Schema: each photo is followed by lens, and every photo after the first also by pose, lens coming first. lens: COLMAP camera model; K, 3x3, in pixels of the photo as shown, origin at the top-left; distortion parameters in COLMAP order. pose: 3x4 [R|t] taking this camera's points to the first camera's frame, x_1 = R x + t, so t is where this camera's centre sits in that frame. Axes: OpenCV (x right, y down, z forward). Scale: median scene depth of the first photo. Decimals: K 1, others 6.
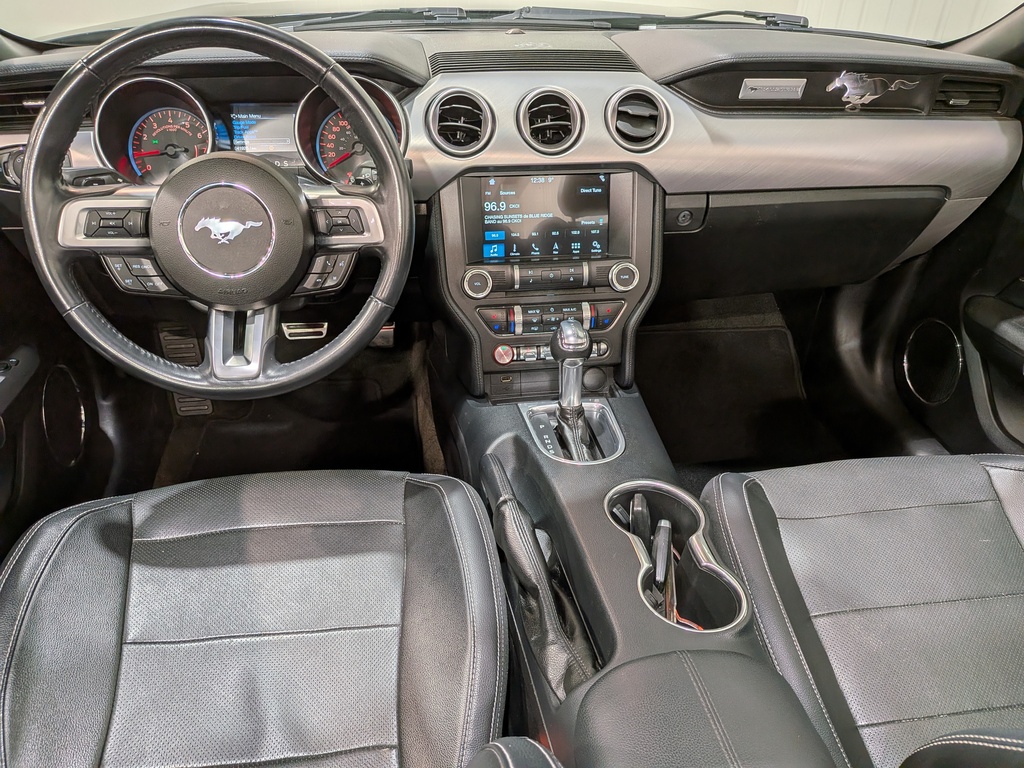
lens RADIAL K [[758.8, 0, 512.8], [0, 758.8, 394.7], [0, 0, 1]] dist [0.059184, -0.114539]
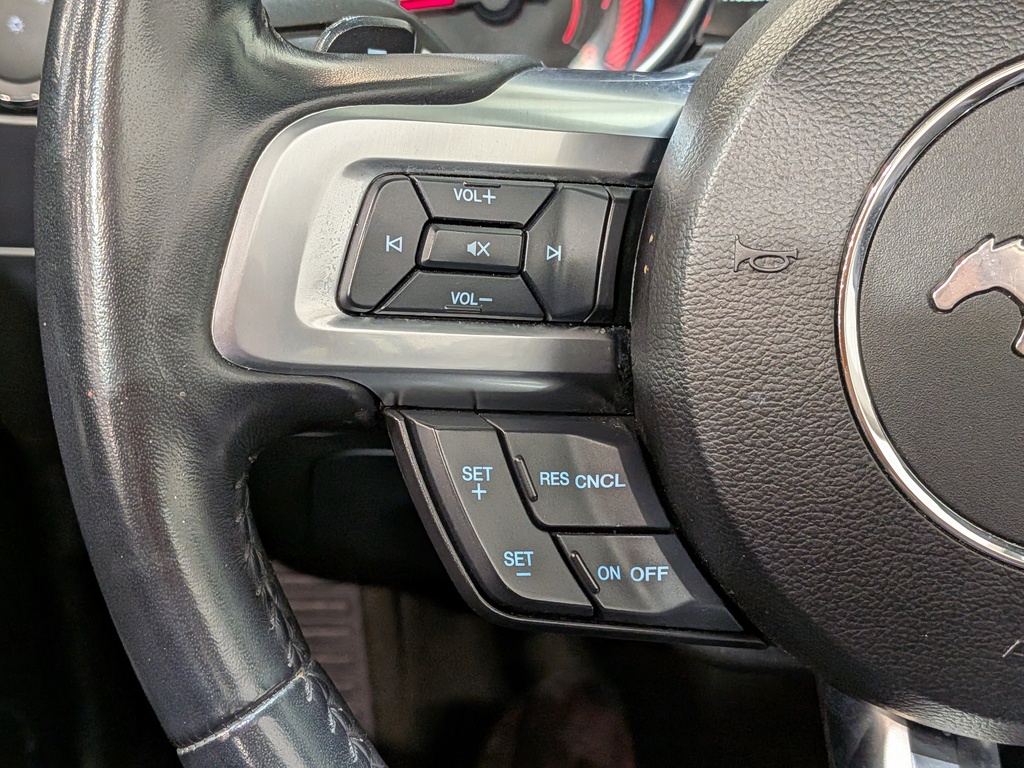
lens RADIAL K [[1577.8, 0, 506.2], [0, 1577.8, 380.0], [0, 0, 1]] dist [0.021829, 0.000000]
pose [[0.981227, 0.055505, -0.184695, -0.336344], [-0.081932, 0.986943, -0.138678, -0.106215], [0.174586, 0.151207, 0.972963, 0.479435]]
